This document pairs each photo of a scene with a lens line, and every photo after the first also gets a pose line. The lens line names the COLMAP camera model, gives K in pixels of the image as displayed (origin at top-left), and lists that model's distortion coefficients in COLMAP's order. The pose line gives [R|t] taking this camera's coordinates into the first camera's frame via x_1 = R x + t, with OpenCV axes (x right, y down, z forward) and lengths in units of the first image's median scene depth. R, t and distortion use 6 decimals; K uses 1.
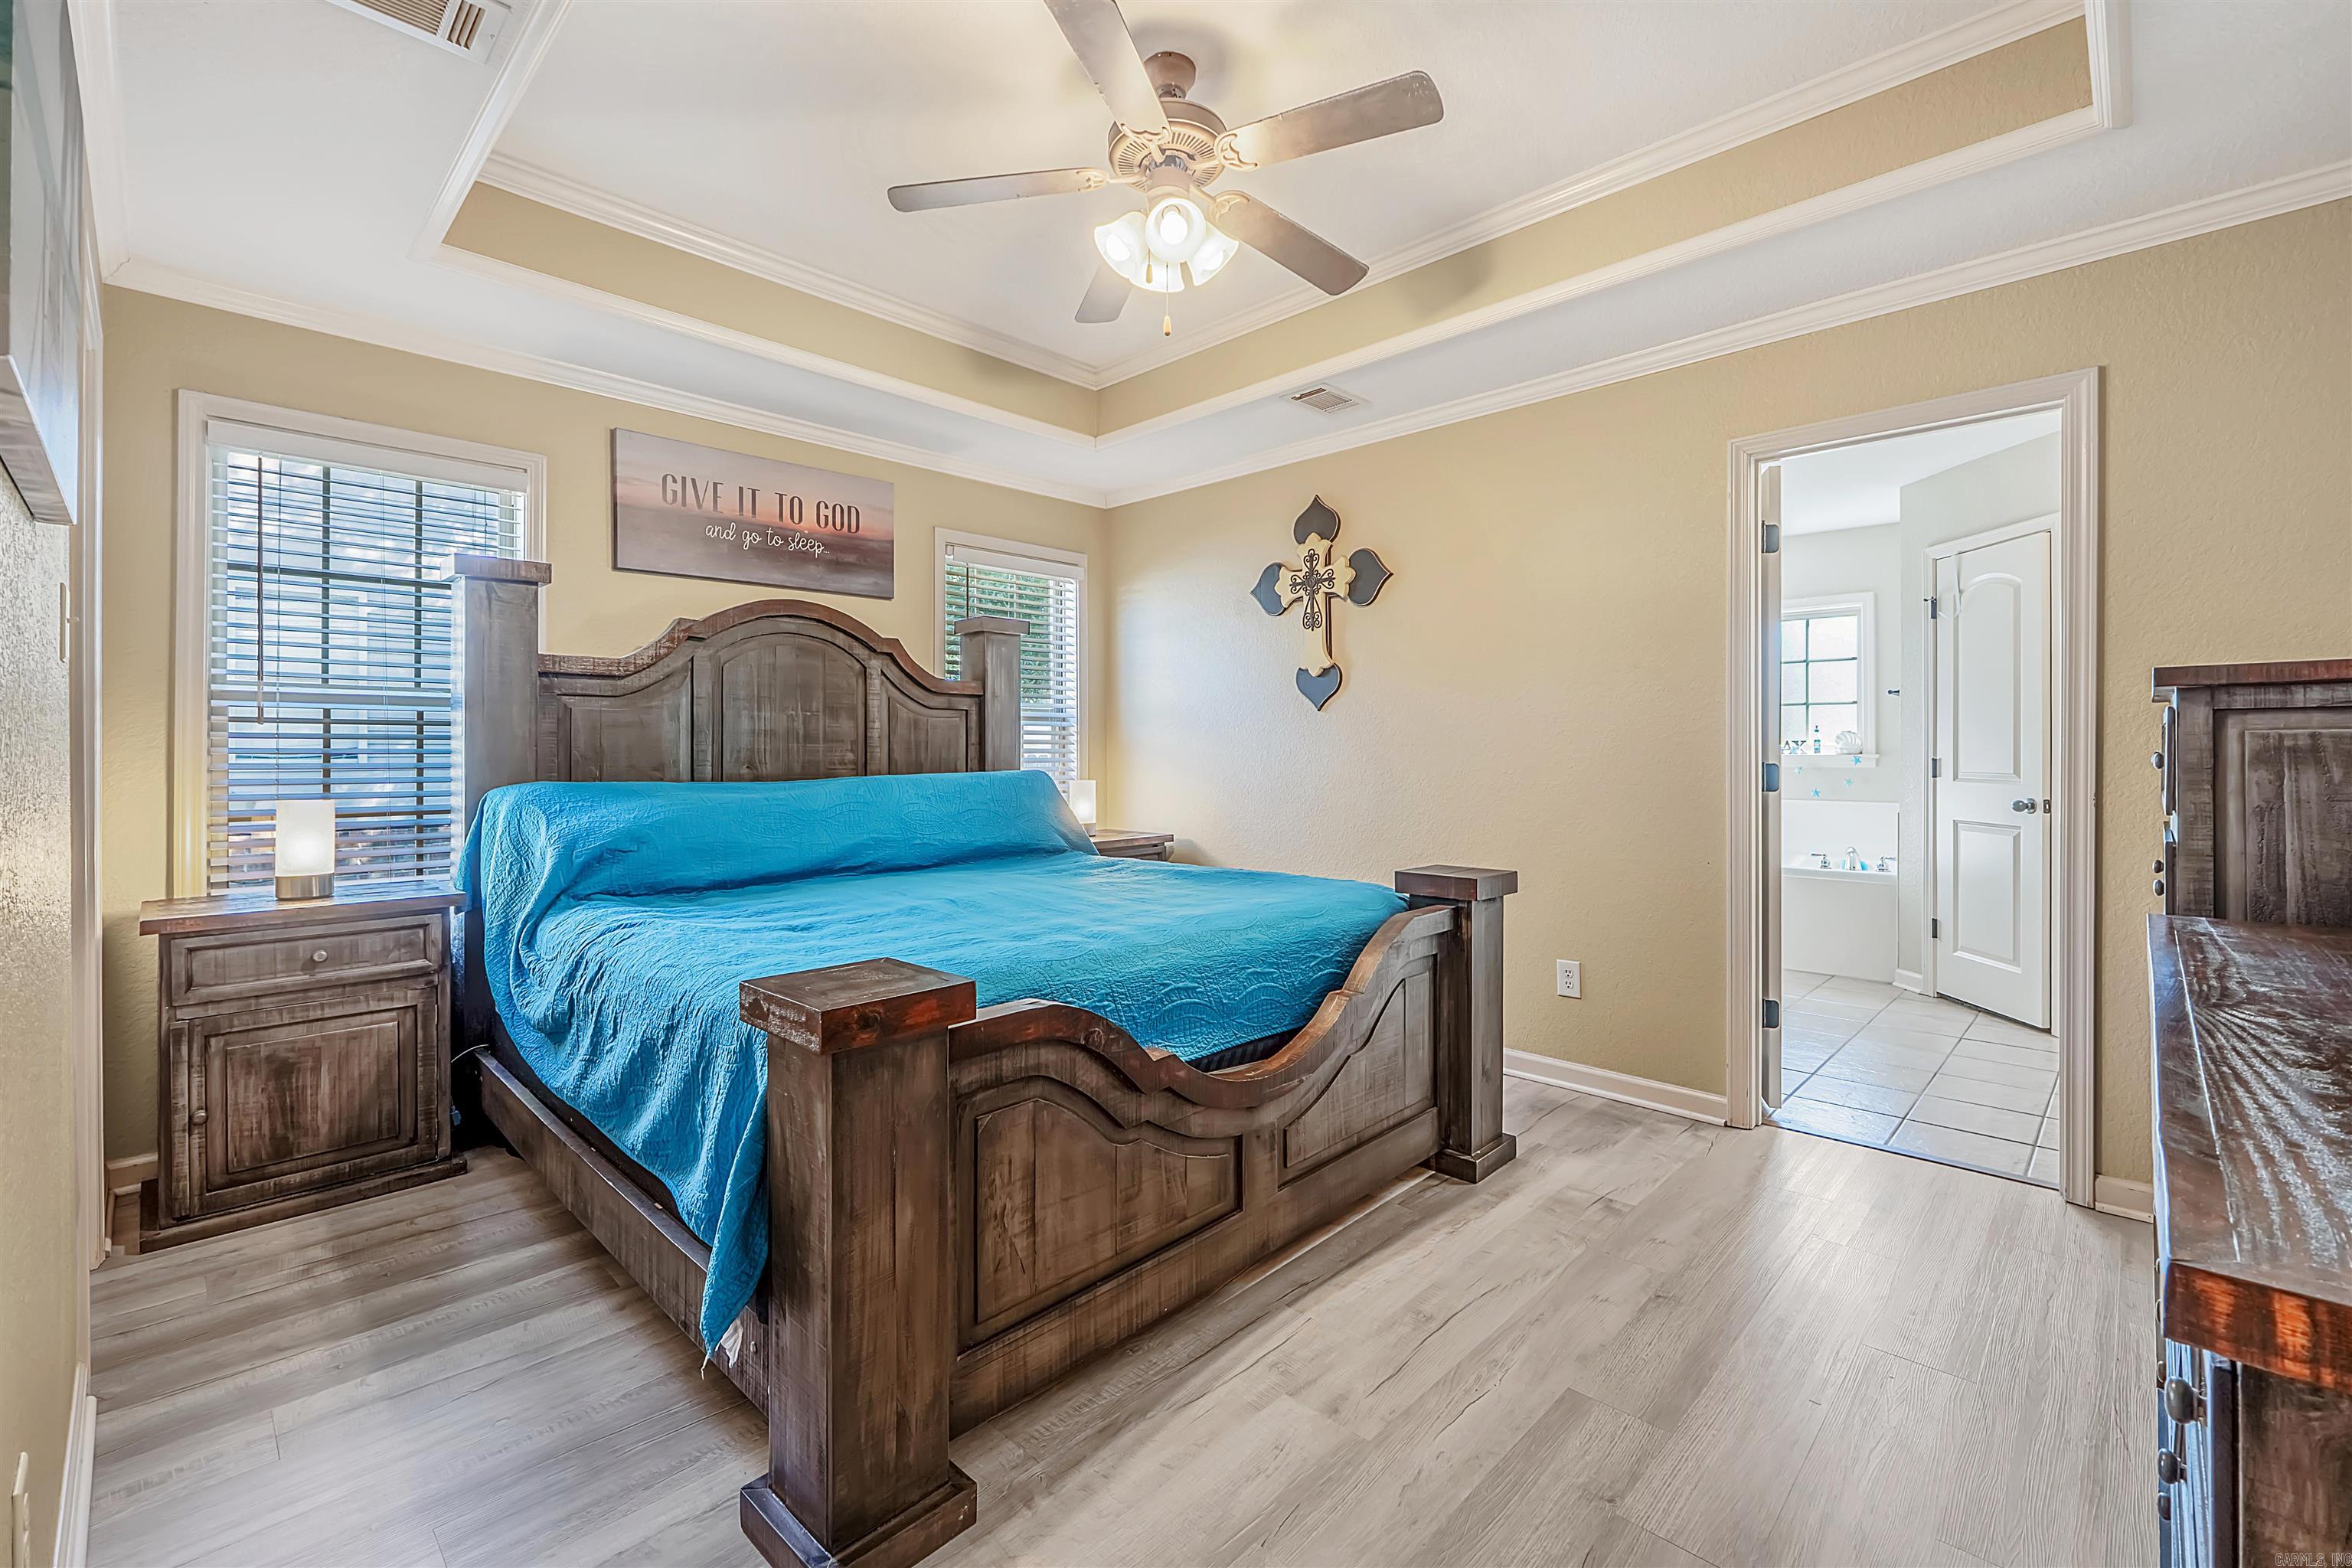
lens RADIAL K [[1001.3, 0, 1192.6], [0, 1001.3, 748.6], [0, 0, 1]] dist [-0.012310, -0.000002]
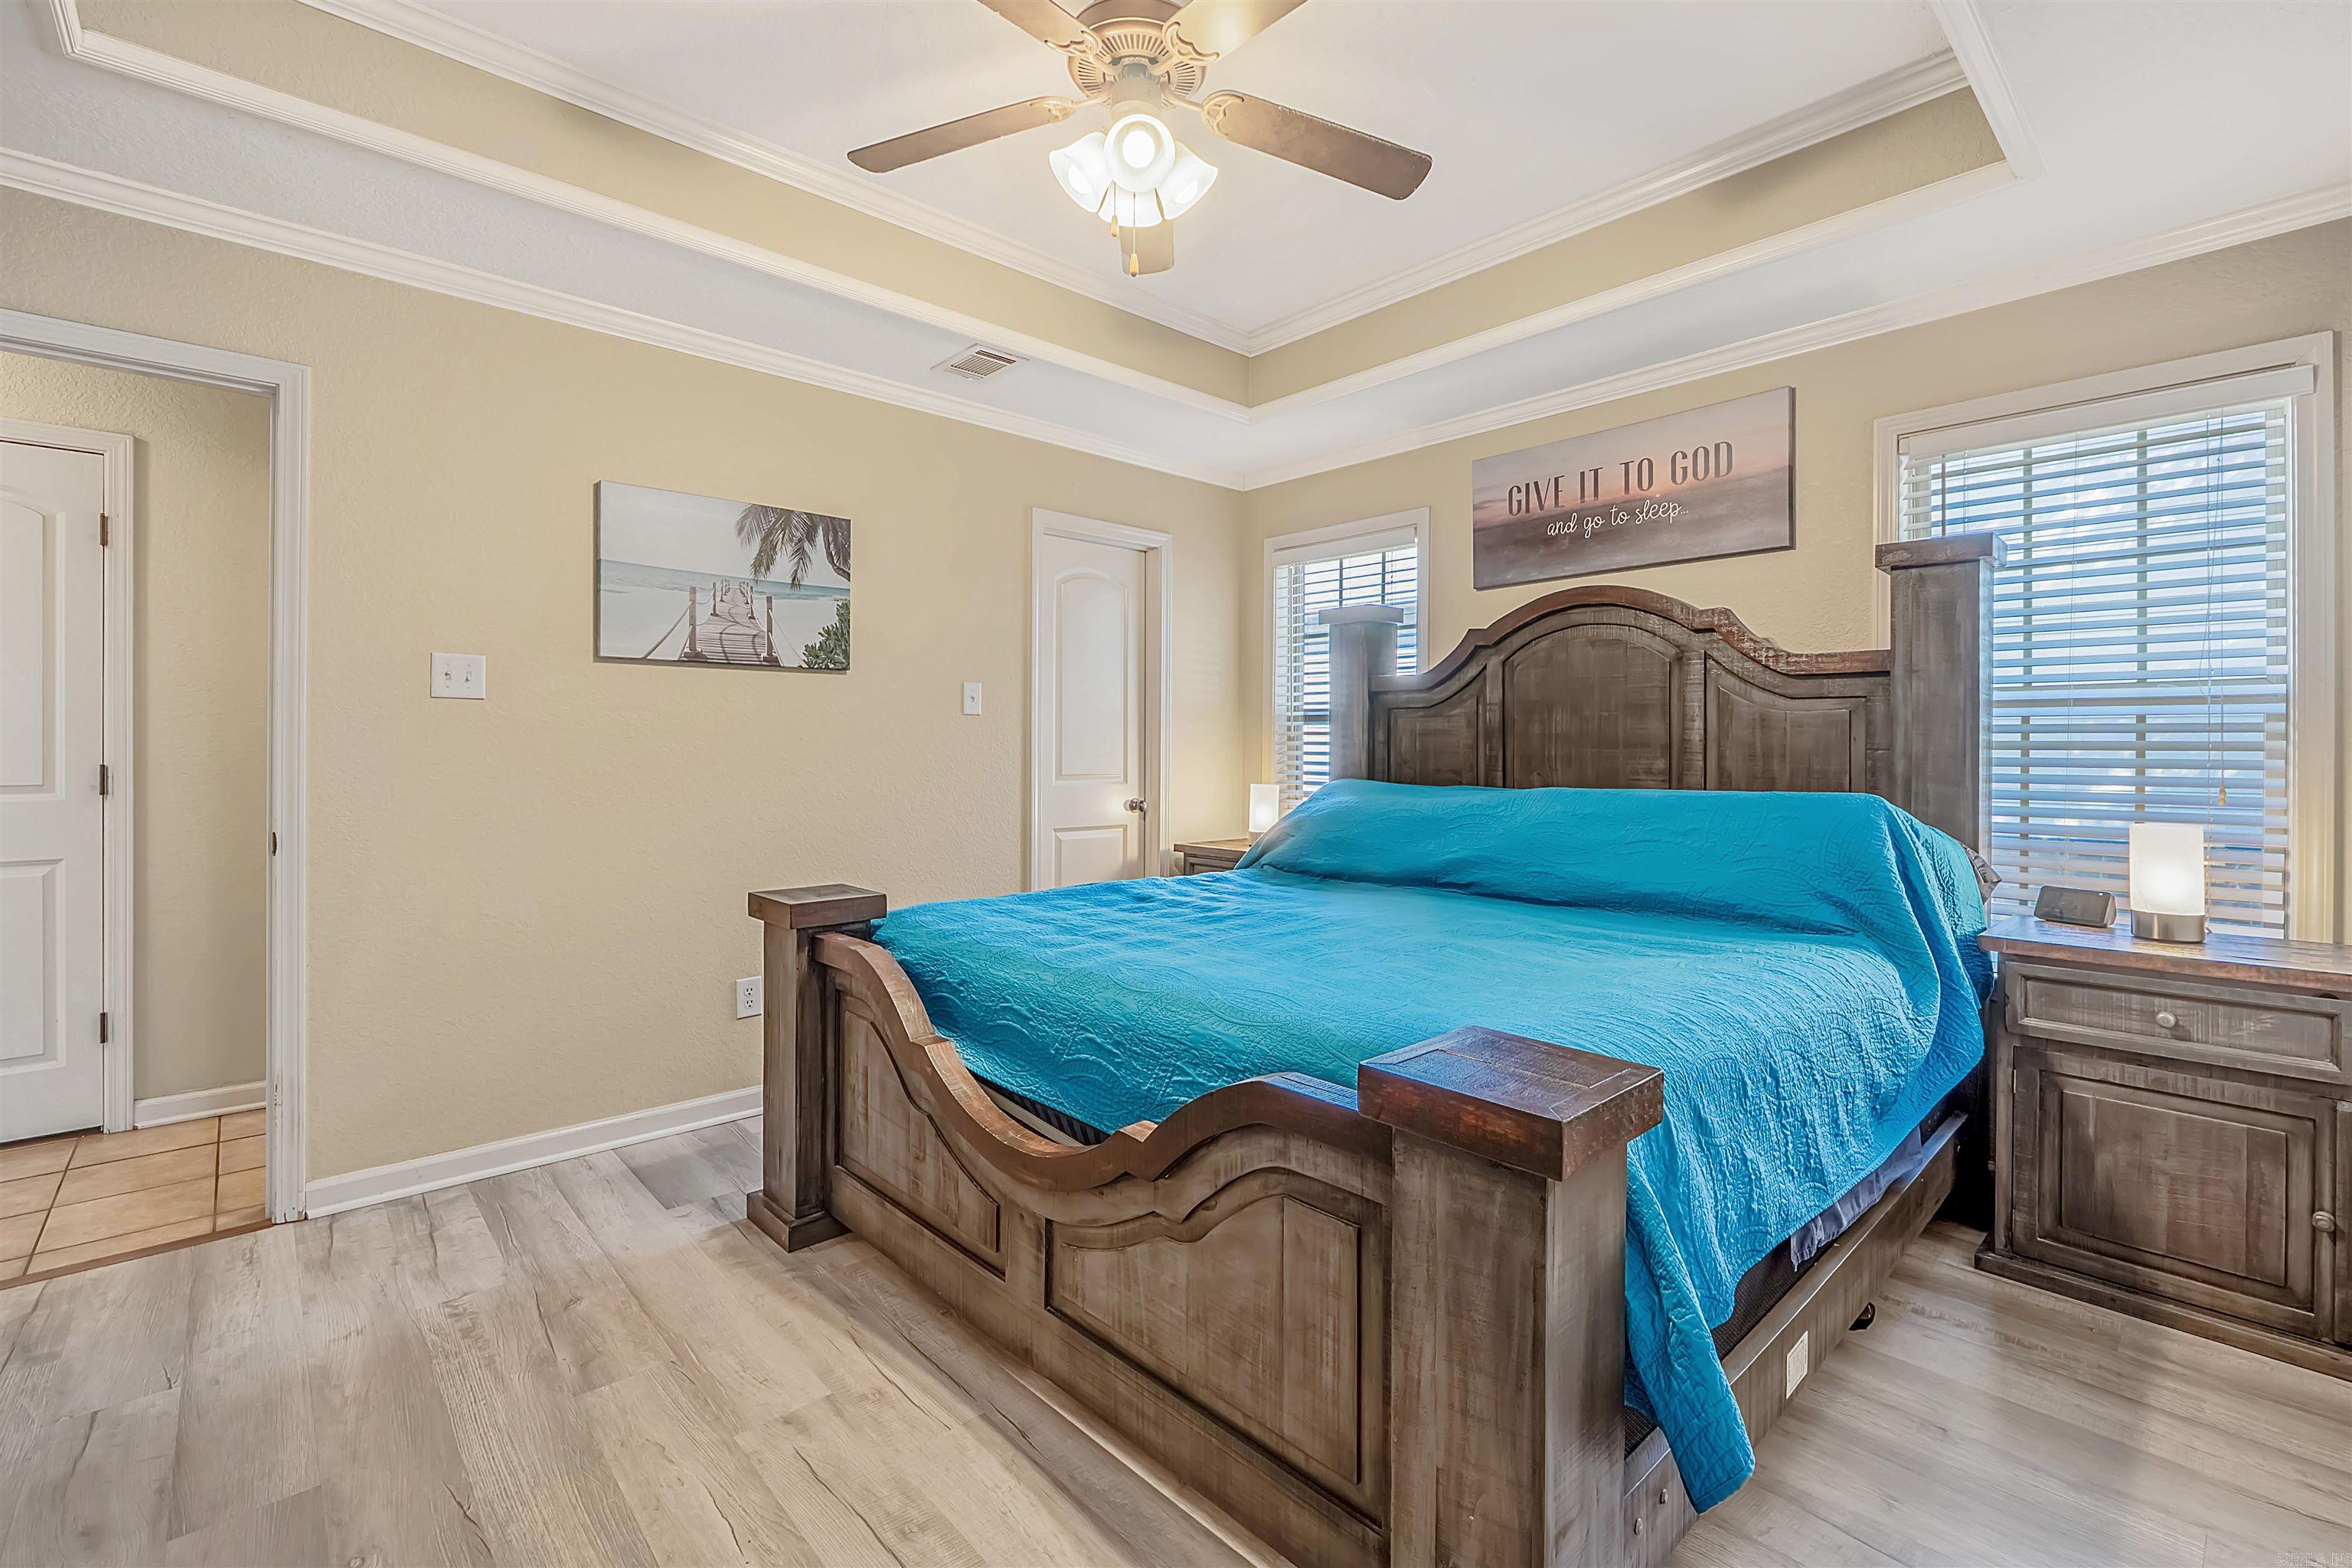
lens RADIAL K [[1020.0, 0, 1143.4], [0, 1020.0, 756.4], [0, 0, 1]] dist [-0.012352, 0.000020]
pose [[-0.085485, 0.007946, -0.996308, 0.589510], [-0.003223, 0.999961, 0.008251, -0.005227], [0.996334, 0.003917, -0.085456, 0.759462]]
